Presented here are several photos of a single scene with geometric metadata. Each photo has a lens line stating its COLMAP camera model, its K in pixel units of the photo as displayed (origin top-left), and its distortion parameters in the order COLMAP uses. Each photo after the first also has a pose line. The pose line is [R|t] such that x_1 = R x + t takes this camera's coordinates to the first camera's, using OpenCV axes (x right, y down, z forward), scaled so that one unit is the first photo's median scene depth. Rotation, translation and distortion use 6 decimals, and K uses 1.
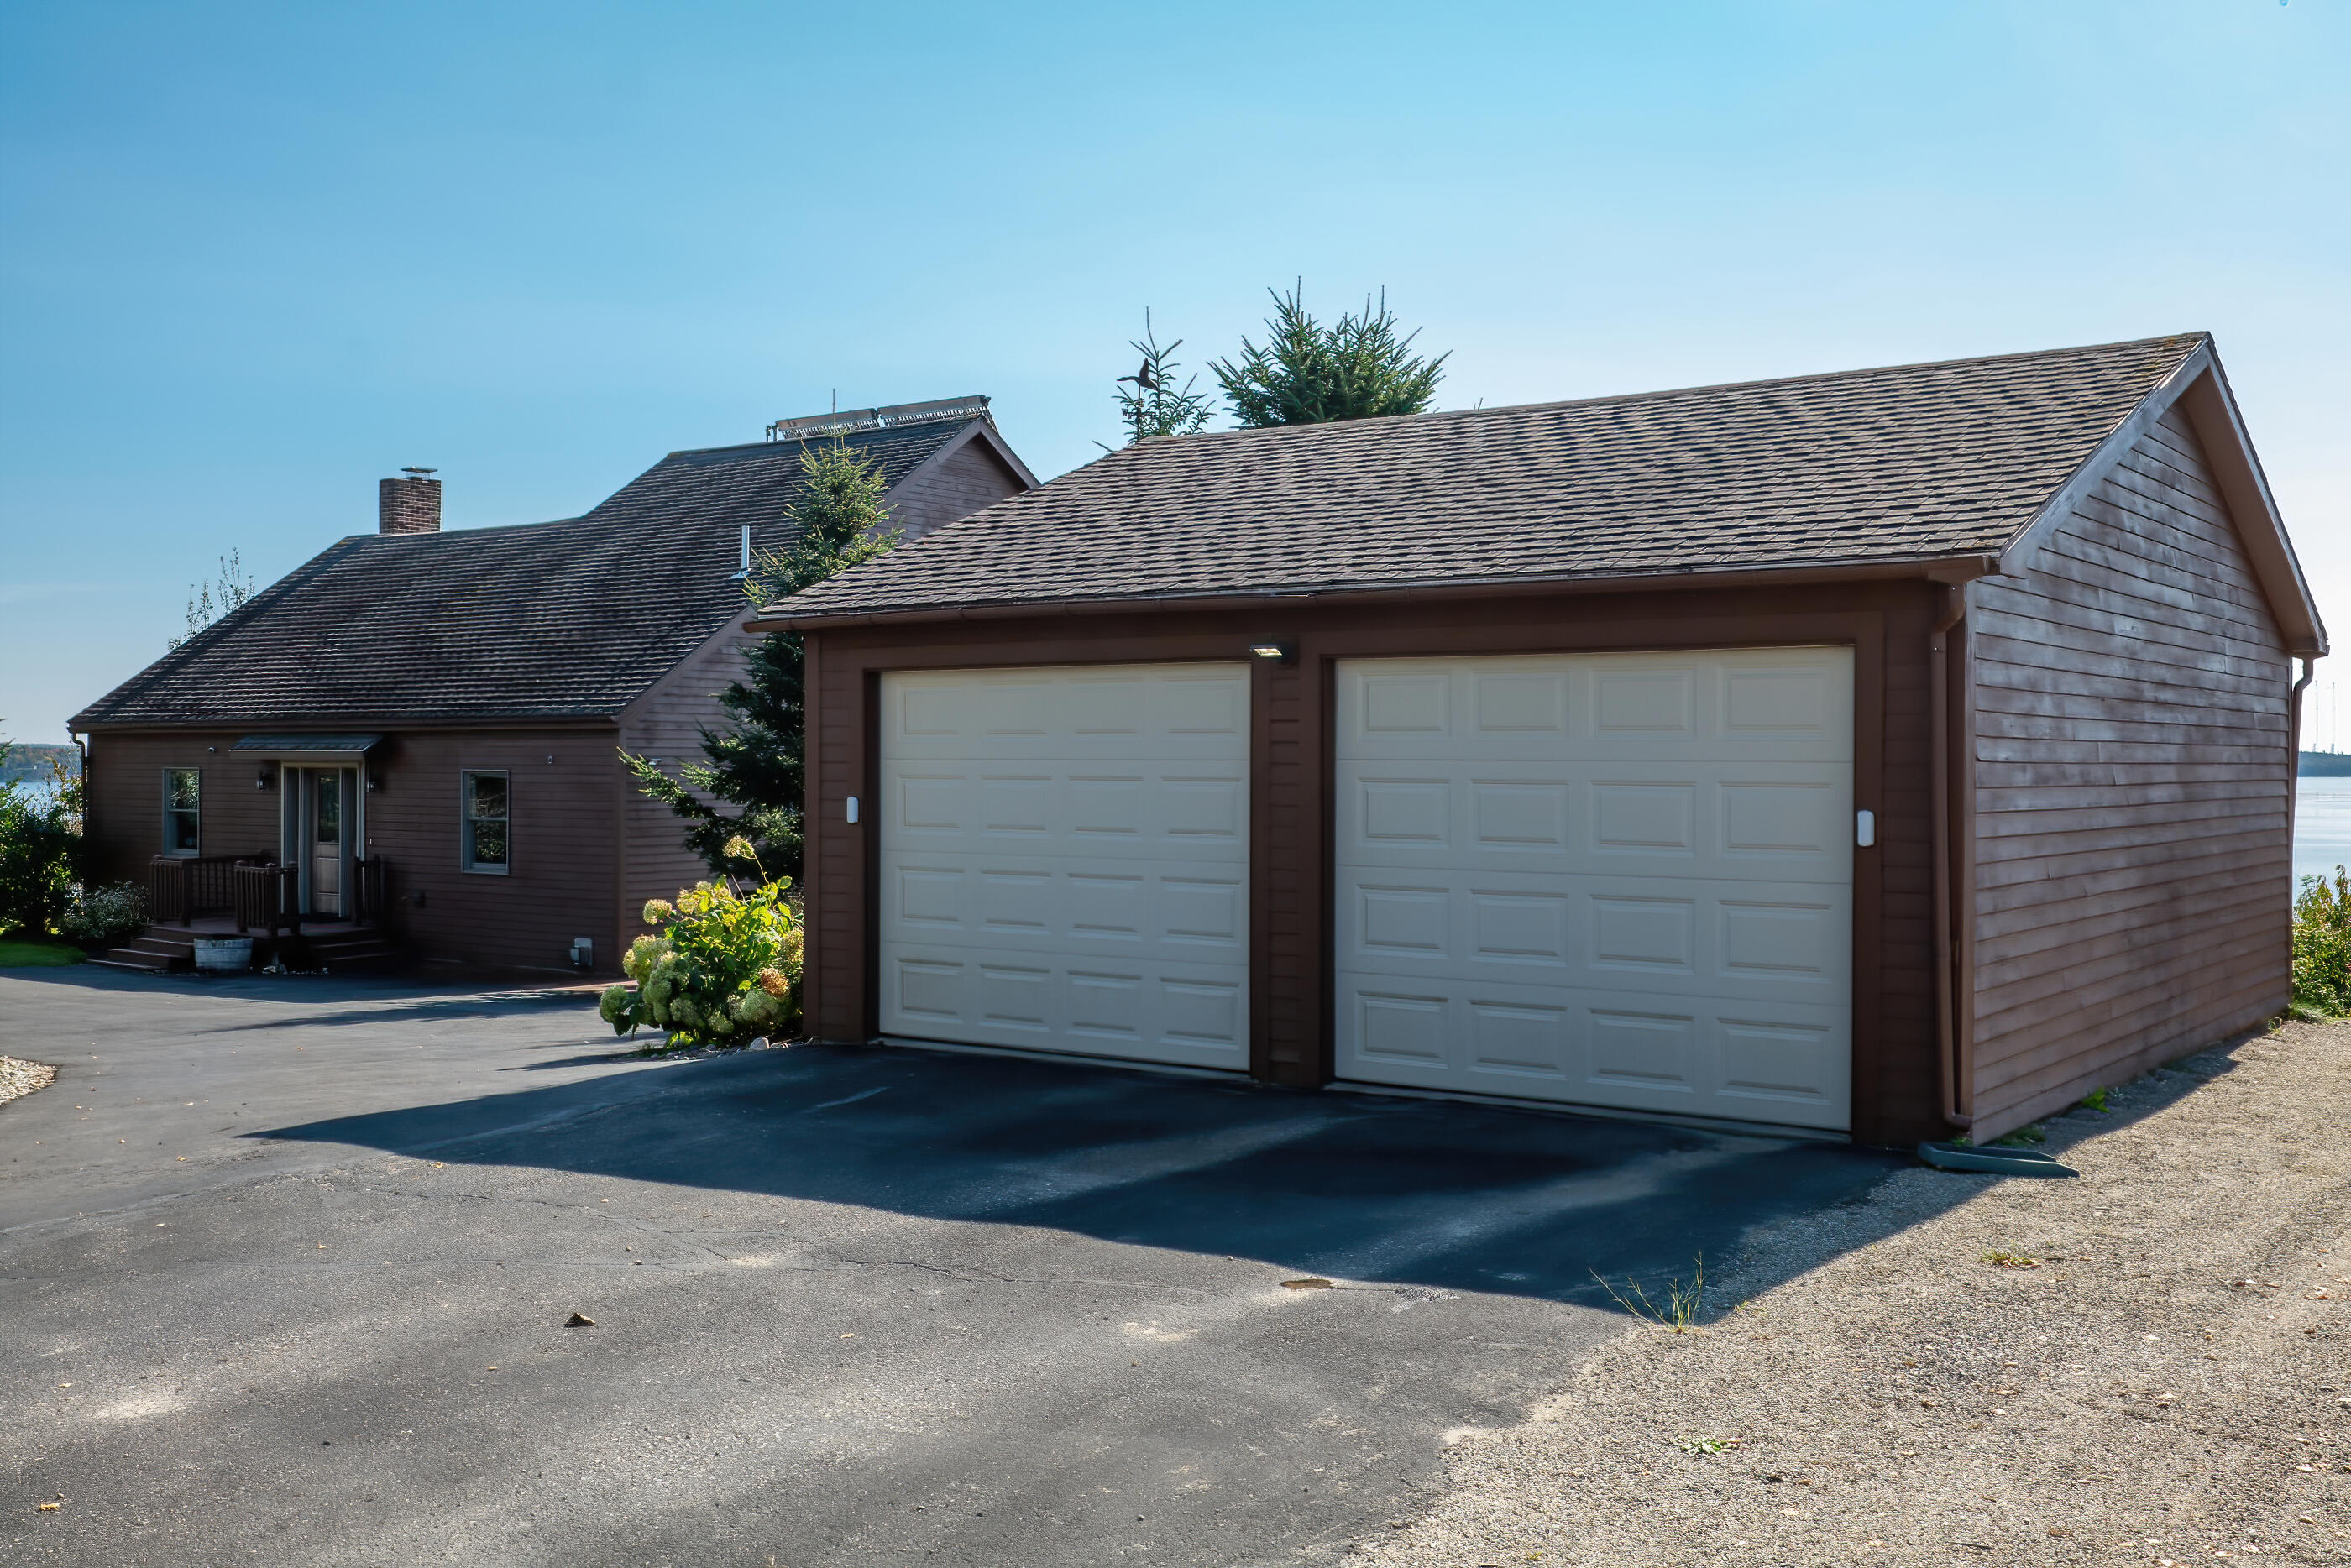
lens RADIAL K [[2215.5, 0, 1175.5], [0, 2215.5, 784.0], [0, 0, 1]] dist [0.010699, 0.008443]
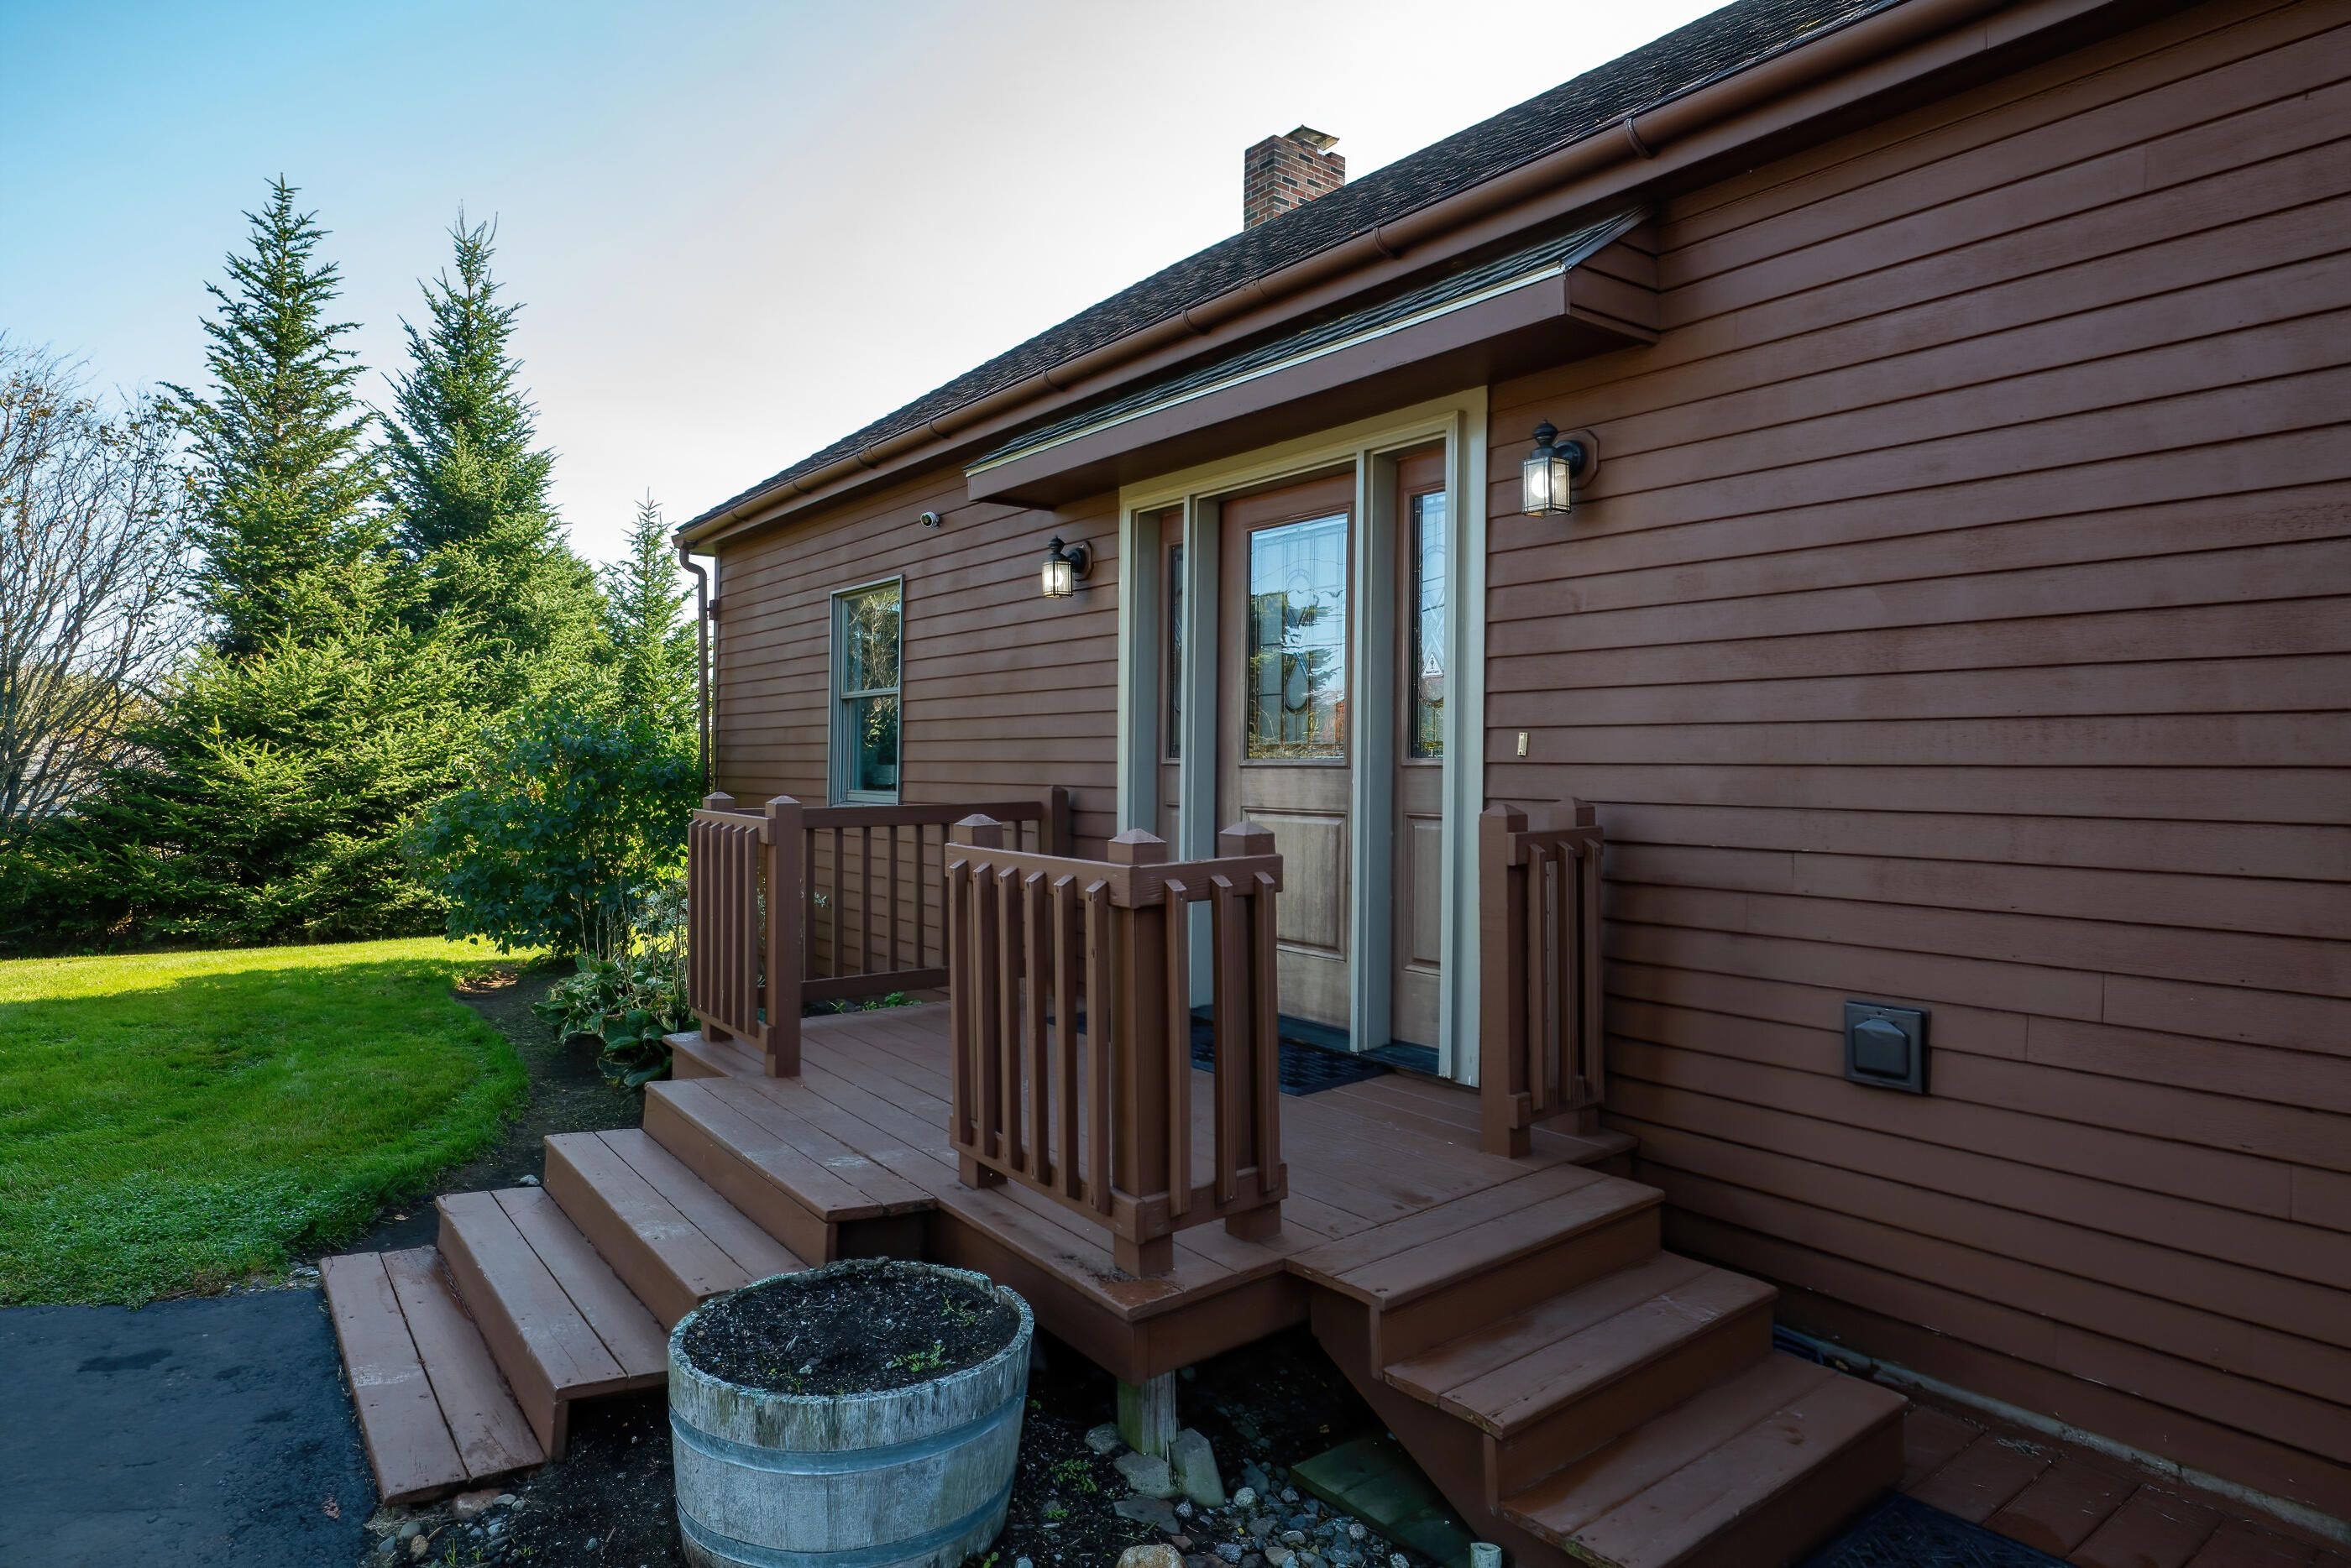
lens RADIAL K [[1318.6, 0, 1175.5], [0, 1318.6, 784.0], [0, 0, 1]] dist [-0.000249, -0.000025]
pose [[0.959410, 0.003102, -0.281999, -0.352757], [-0.003350, 0.999994, -0.000398, 0.029493], [0.281996, 0.001326, 0.959415, 0.848549]]
